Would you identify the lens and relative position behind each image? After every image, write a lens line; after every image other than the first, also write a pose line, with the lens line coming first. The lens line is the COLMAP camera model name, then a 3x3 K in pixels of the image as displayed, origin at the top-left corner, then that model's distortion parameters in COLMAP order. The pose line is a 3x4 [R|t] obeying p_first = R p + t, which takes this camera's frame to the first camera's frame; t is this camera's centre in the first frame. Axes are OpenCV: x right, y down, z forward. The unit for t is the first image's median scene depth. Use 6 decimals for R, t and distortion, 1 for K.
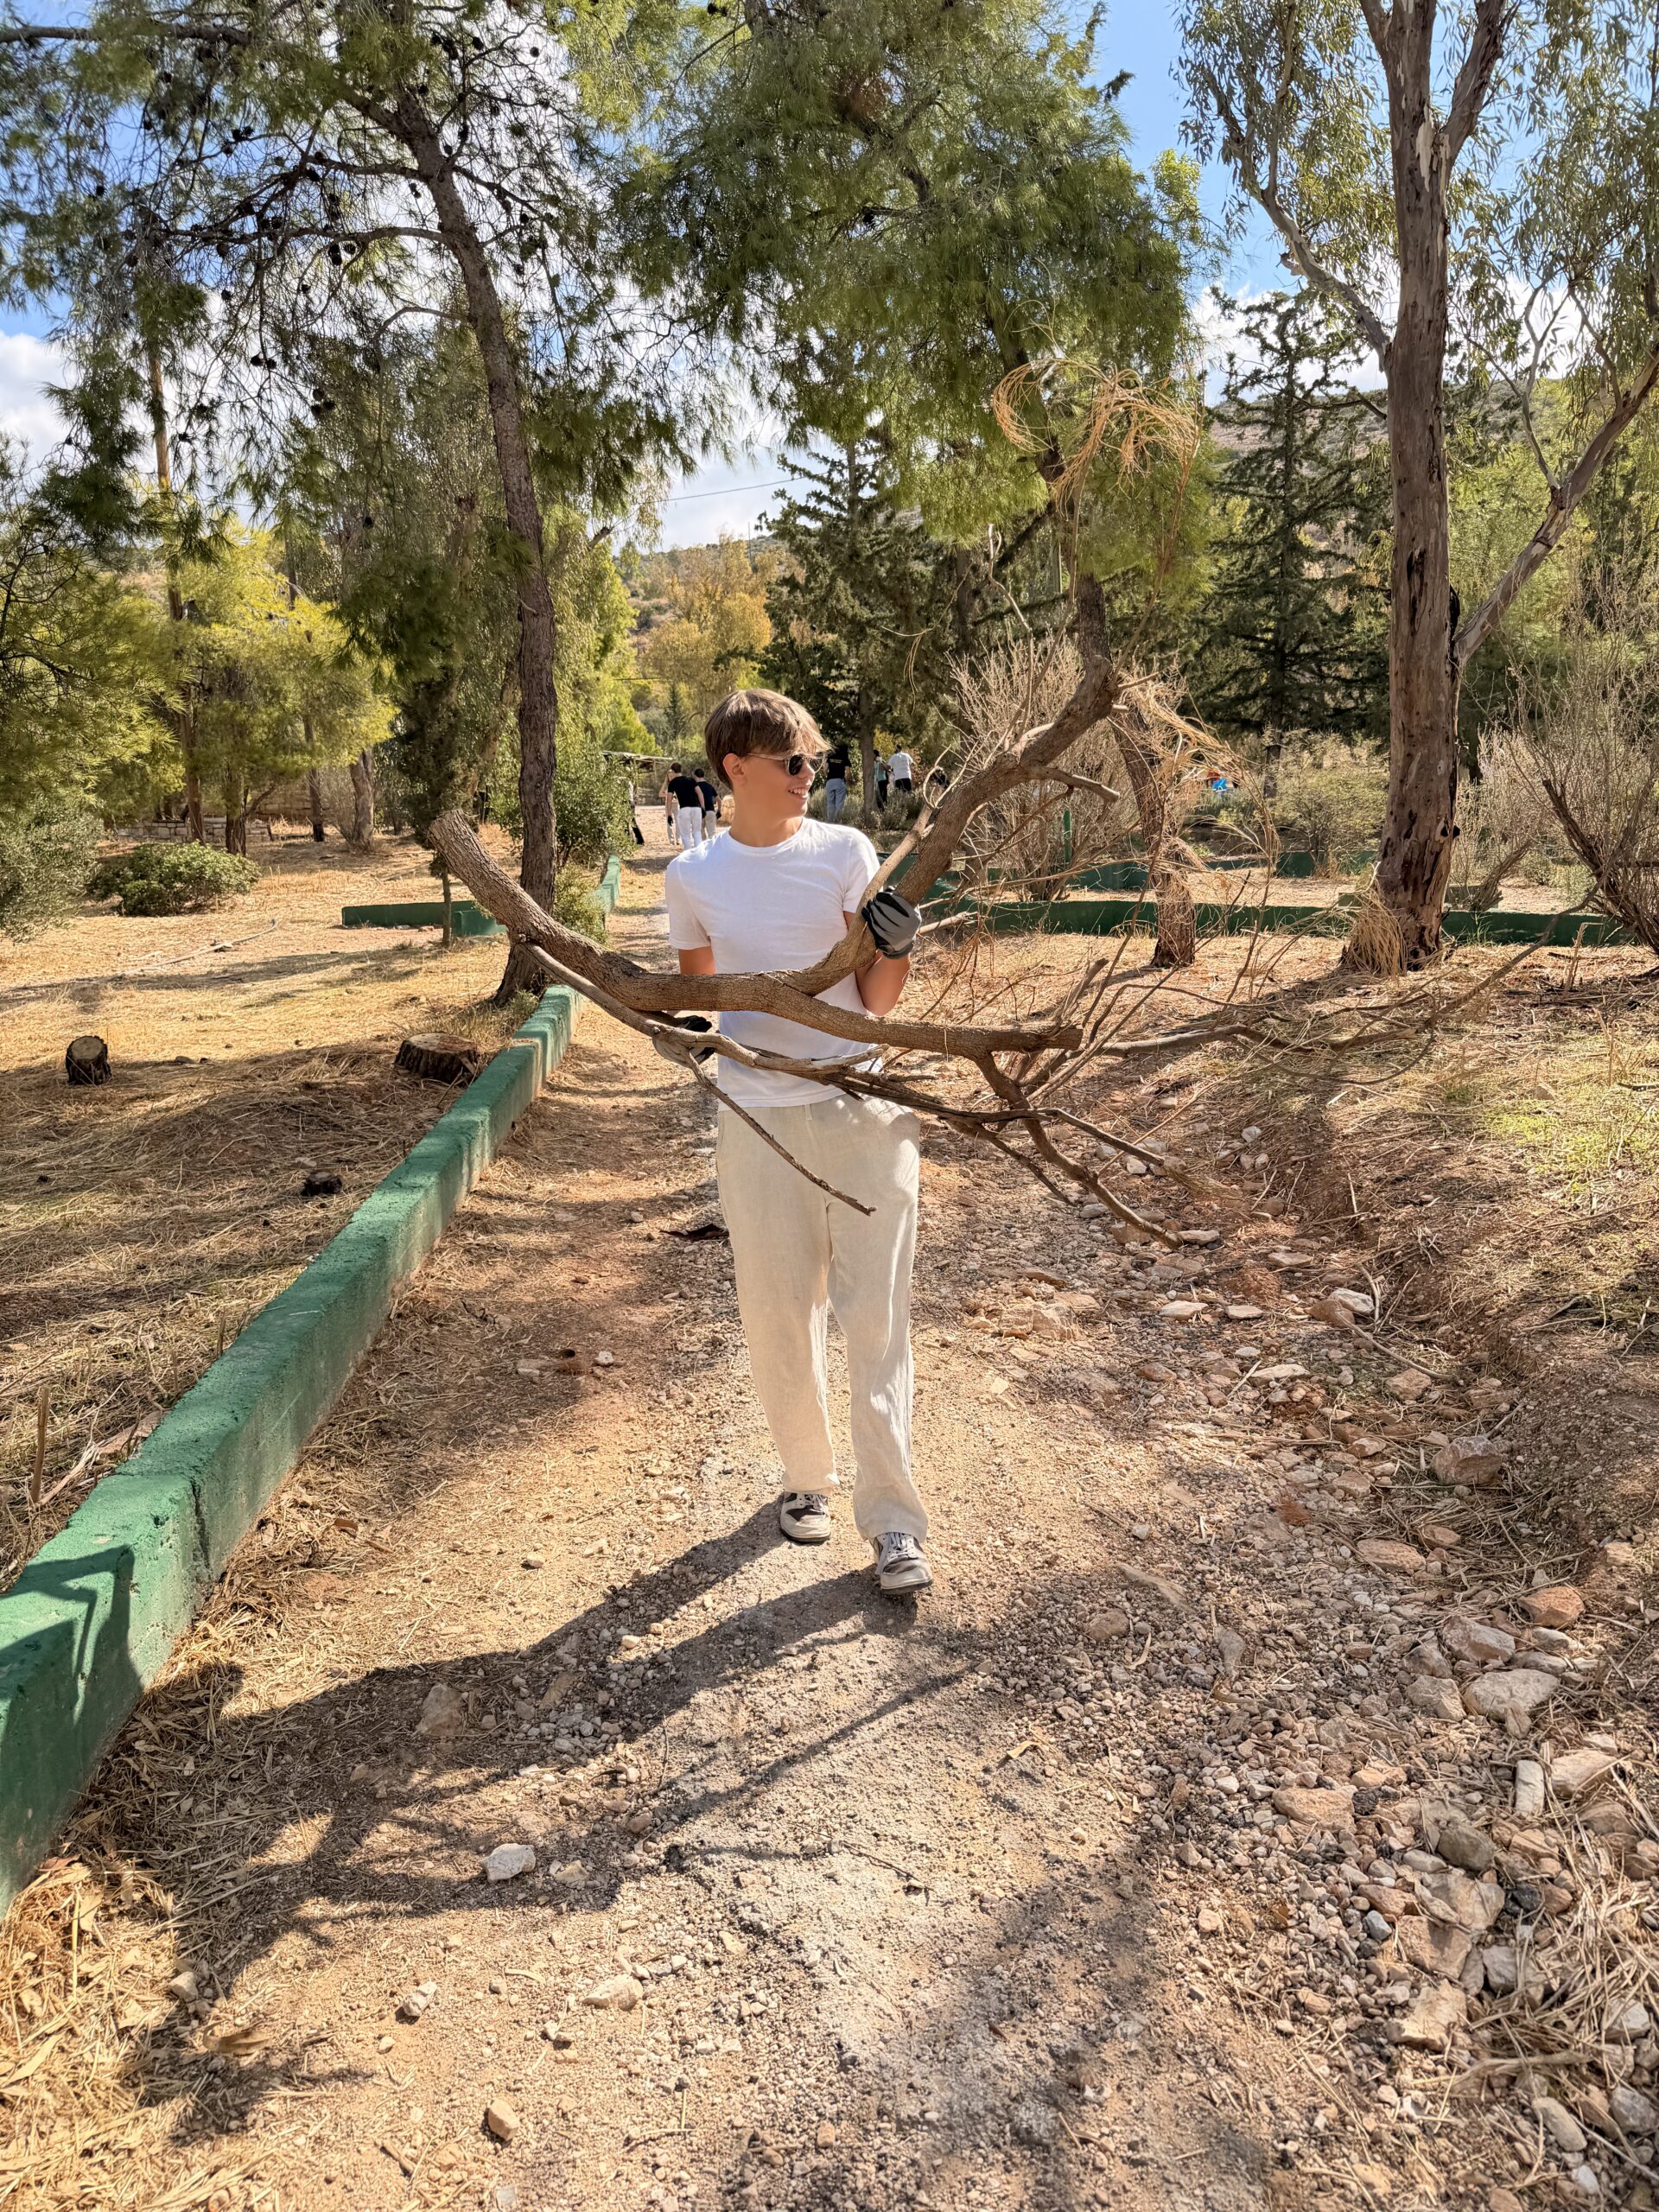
lens RADIAL K [[1739.6, 0, 852.5], [0, 1739.6, 1099.0], [0, 0, 1]] dist [0.066688, -0.012141]
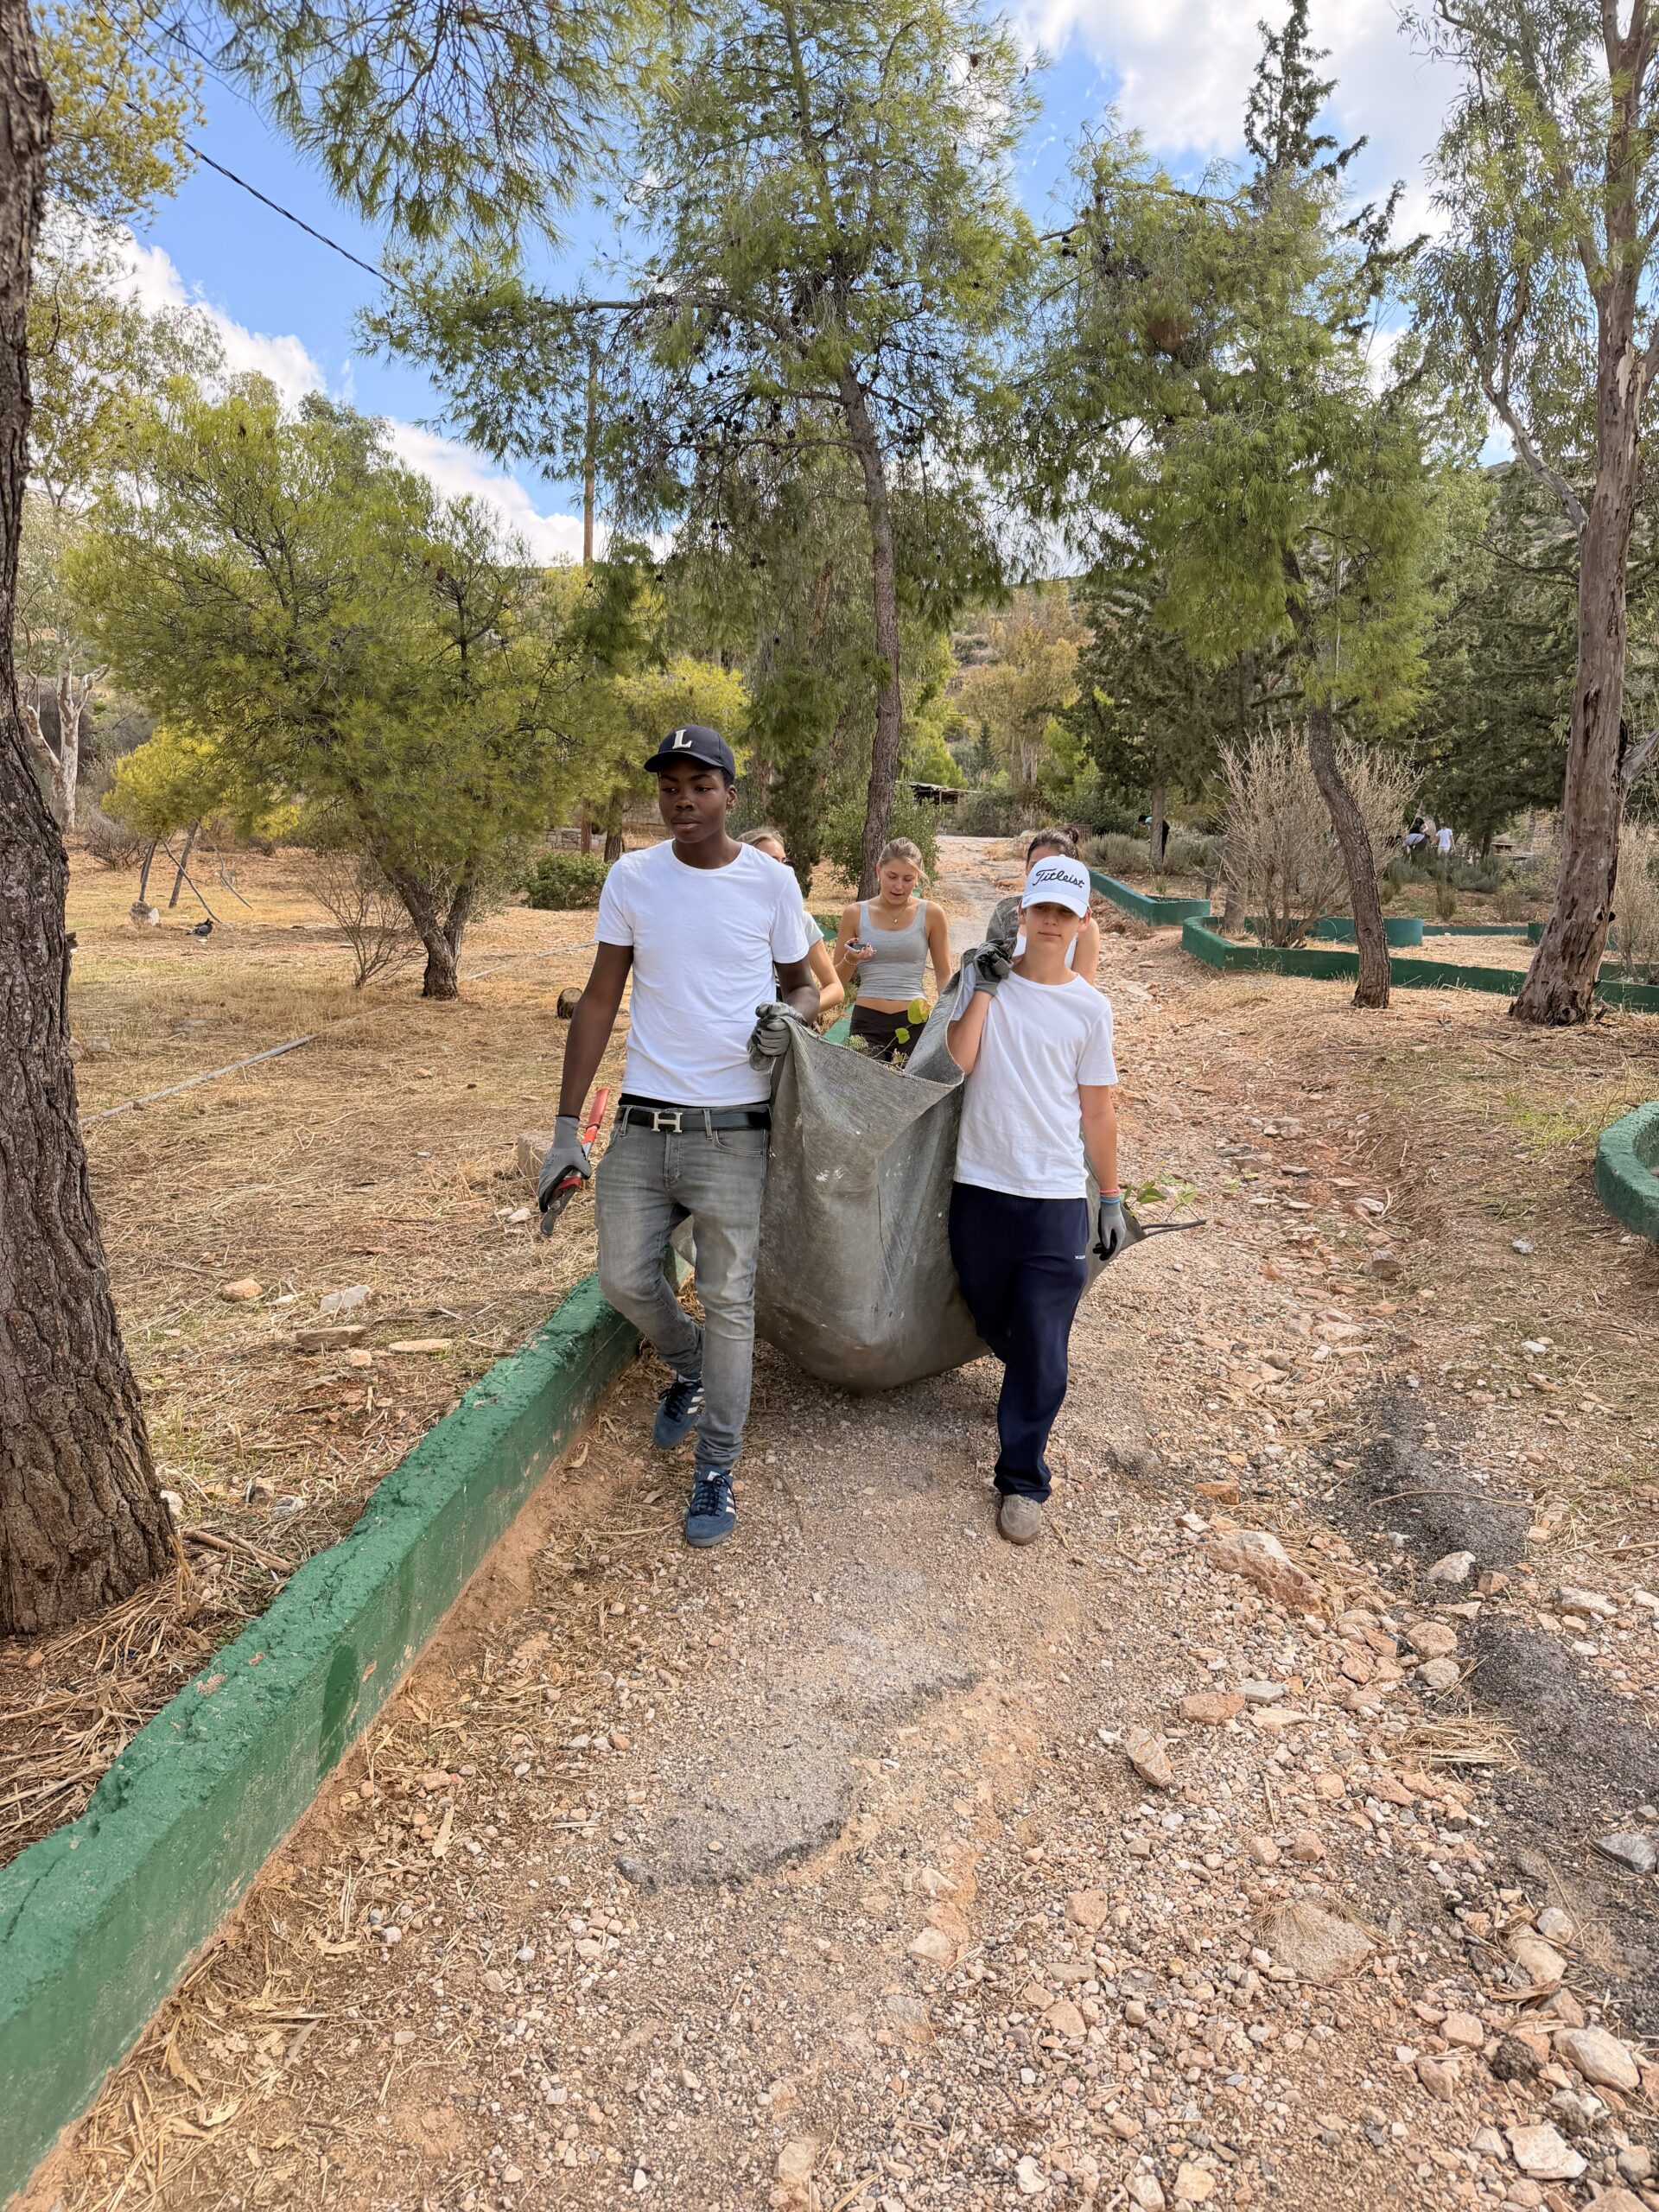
lens RADIAL K [[1739.6, 0, 823.2], [0, 1739.6, 1108.5], [0, 0, 1]] dist [0.066688, -0.012141]
pose [[0.980686, 0.091329, -0.172954, 0.028171], [-0.093108, 0.995654, -0.002182, 0.034778], [0.172003, 0.018243, 0.984927, -0.297063]]
